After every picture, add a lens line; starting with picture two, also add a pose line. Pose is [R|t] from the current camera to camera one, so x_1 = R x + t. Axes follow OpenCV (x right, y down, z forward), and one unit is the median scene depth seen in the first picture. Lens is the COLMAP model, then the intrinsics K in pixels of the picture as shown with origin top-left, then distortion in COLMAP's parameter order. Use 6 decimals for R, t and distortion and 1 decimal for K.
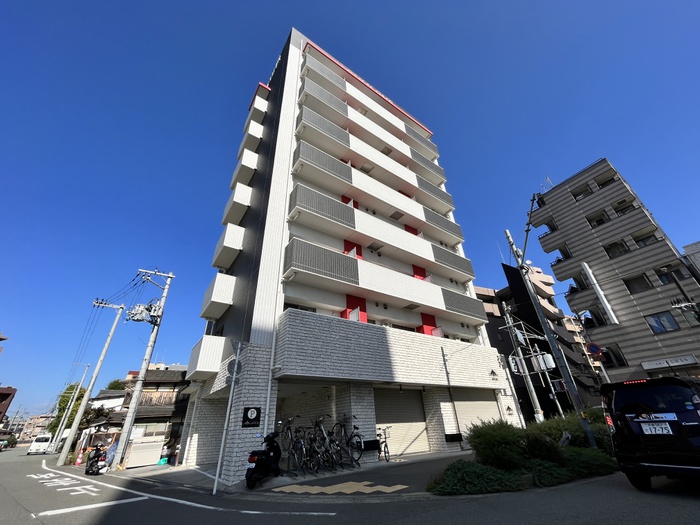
lens RADIAL K [[285.0, 0, 348.6], [0, 285.0, 261.6], [0, 0, 1]] dist [0.000193, -0.000638]
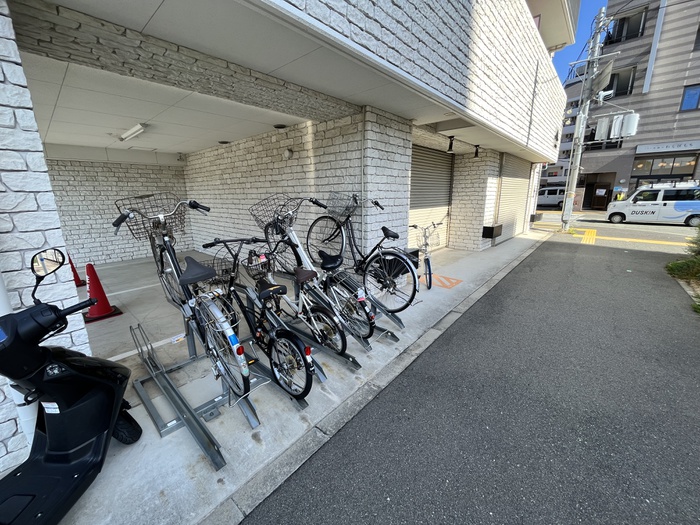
lens RADIAL K [[285.0, 0, 349.9], [0, 285.0, 261.1], [0, 0, 1]] dist [0.000193, -0.000638]
pose [[0.974311, -0.015937, 0.224644, -0.079837], [-0.143693, 0.724079, 0.674583, 0.297150], [-0.173411, -0.689533, 0.703187, 0.582759]]
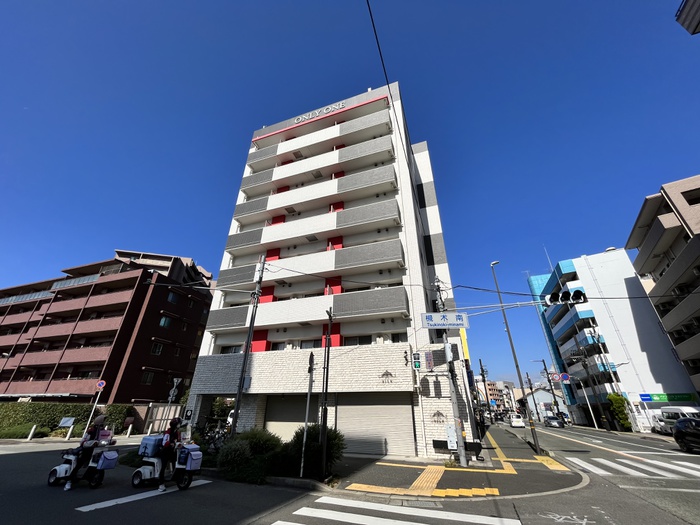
lens RADIAL K [[285.0, 0, 352.2], [0, 285.0, 261.9], [0, 0, 1]] dist [0.000193, -0.000638]
pose [[0.569534, -0.340911, -0.747938, 1.527958], [0.388320, 0.913584, -0.120717, 0.171023], [0.724457, -0.221687, 0.652699, 0.526770]]
